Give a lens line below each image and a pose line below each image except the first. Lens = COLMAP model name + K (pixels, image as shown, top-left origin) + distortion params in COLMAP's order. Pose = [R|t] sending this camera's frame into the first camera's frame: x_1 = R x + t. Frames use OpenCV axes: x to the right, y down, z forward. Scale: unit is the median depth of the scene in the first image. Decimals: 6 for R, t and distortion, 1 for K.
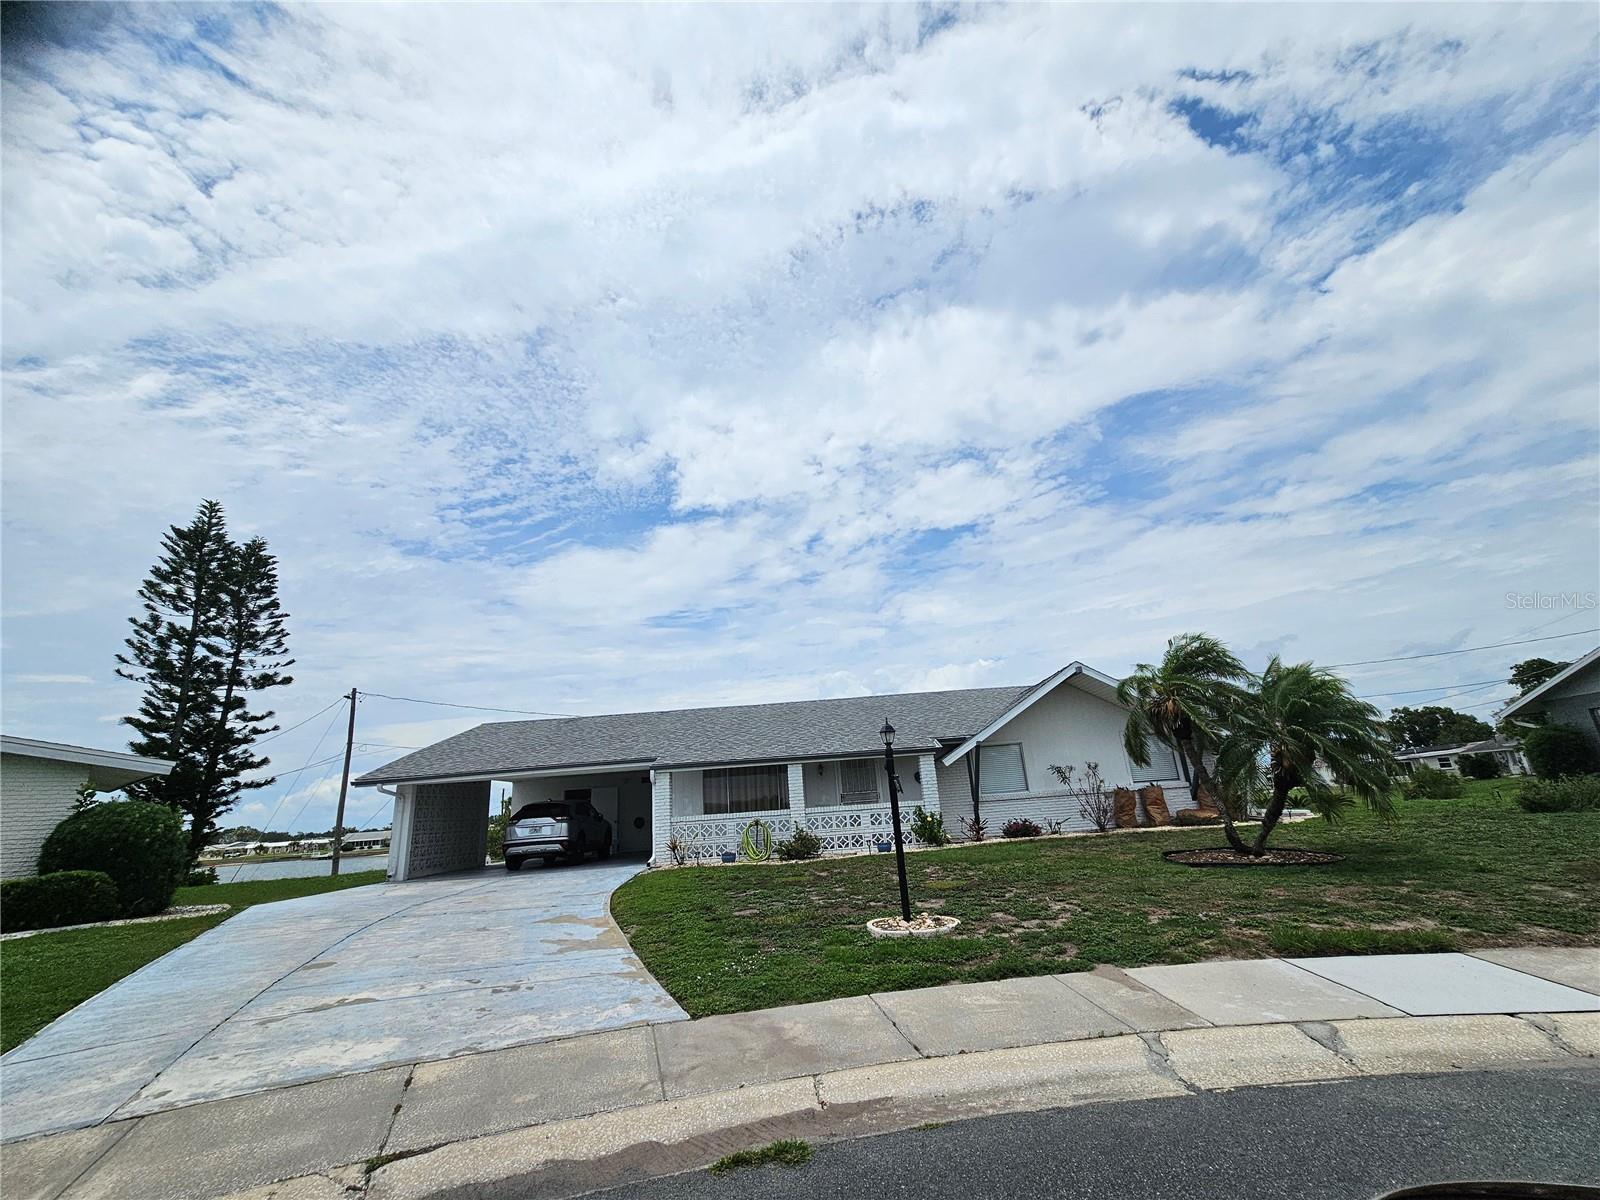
lens RADIAL K [[624.1, 0, 786.5], [0, 624.1, 610.7], [0, 0, 1]] dist [0.003201, 0.000495]
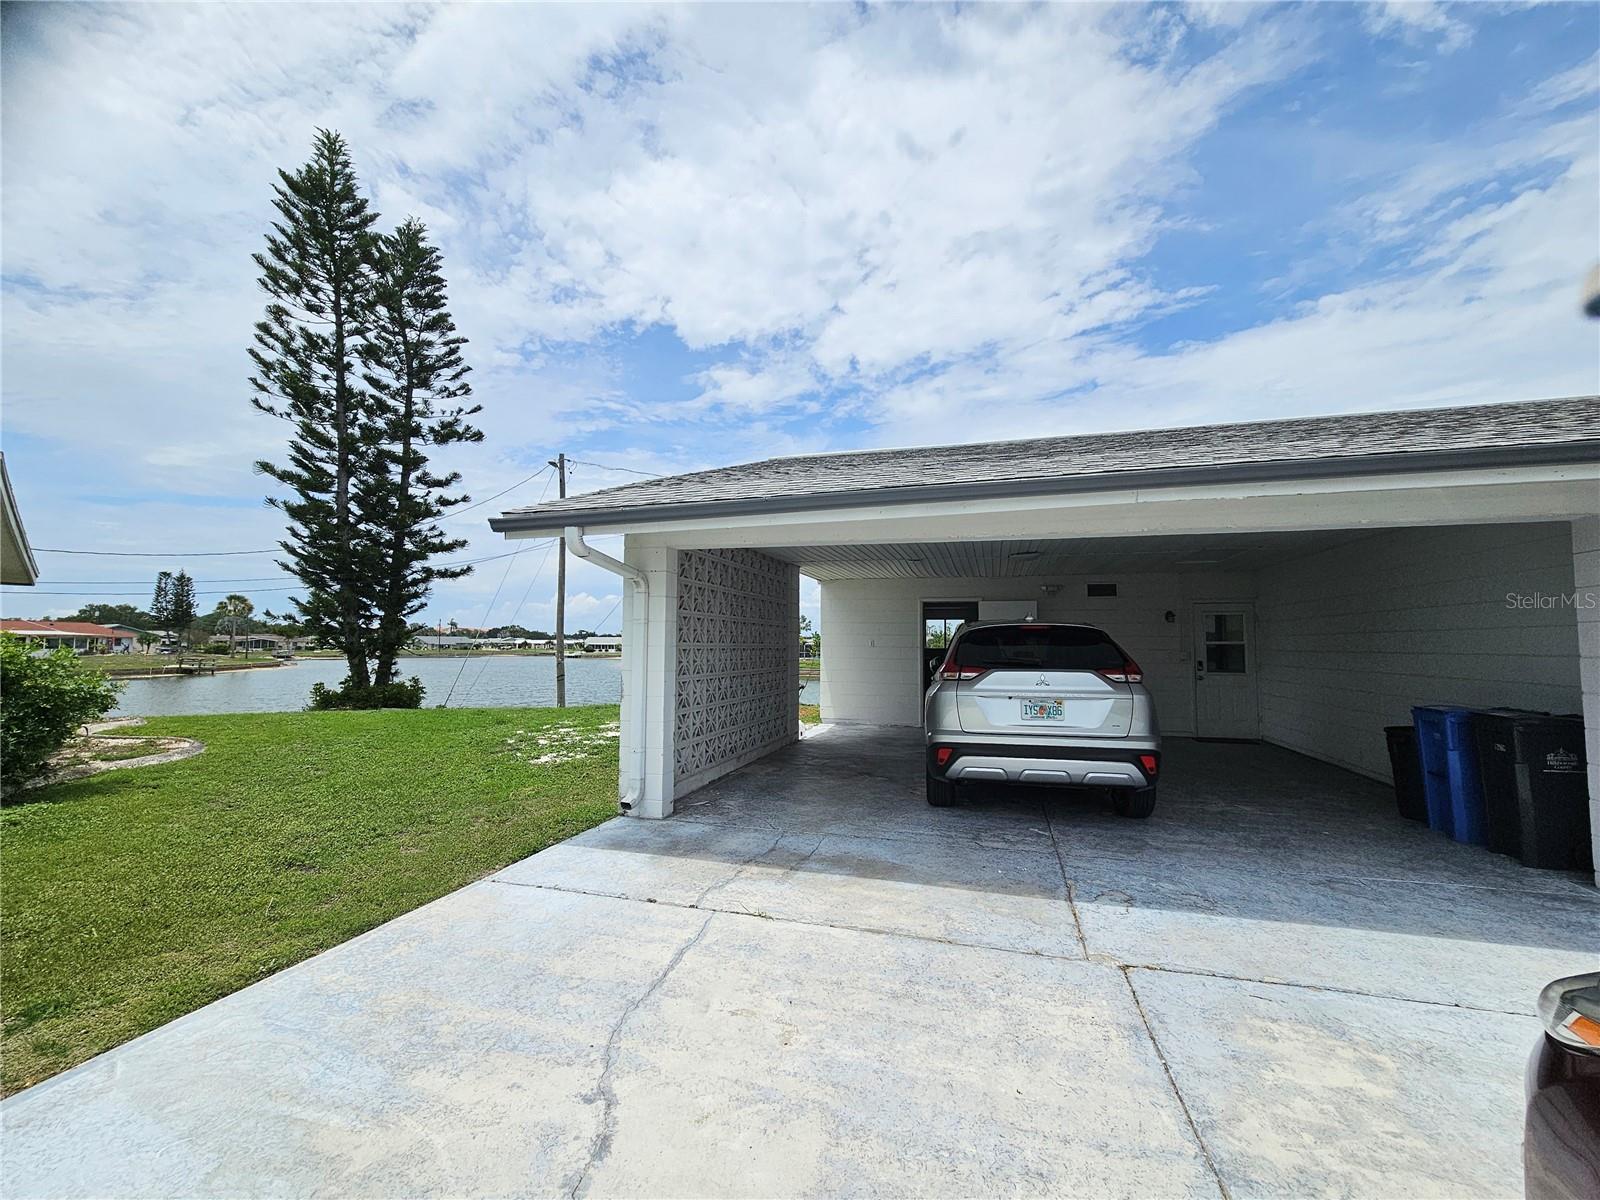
lens RADIAL K [[624.1, 0, 791.6], [0, 624.1, 594.1], [0, 0, 1]] dist [0.003201, 0.000495]
pose [[0.960193, 0.049618, -0.274897, -0.273658], [0.016929, 0.971952, 0.234568, 0.140092], [0.278825, -0.229885, 0.932421, 0.436361]]
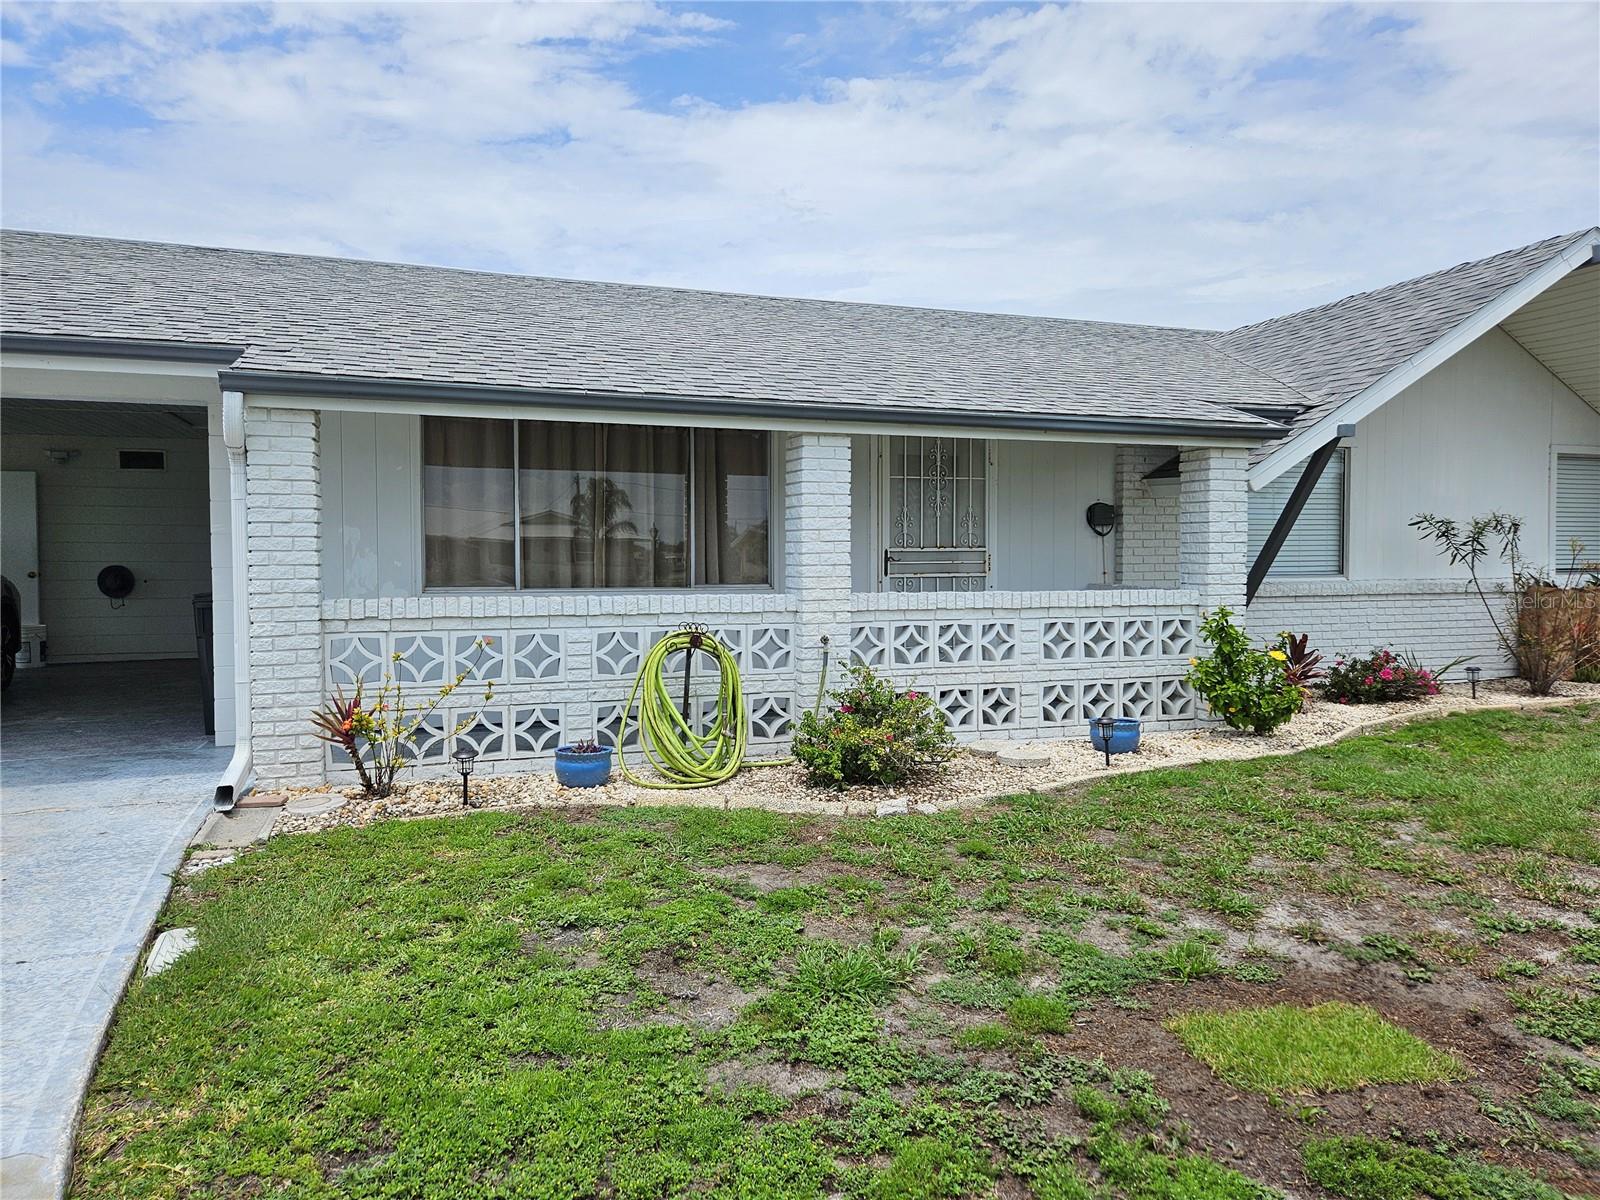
lens RADIAL K [[1073.6, 0, 807.4], [0, 1073.6, 597.9], [0, 0, 1]] dist [0.038582, -0.011584]
pose [[0.947502, 0.054335, 0.315099, -0.080474], [-0.155429, 0.939461, 0.305376, 0.101526], [-0.279431, -0.338320, 0.898587, 0.332696]]
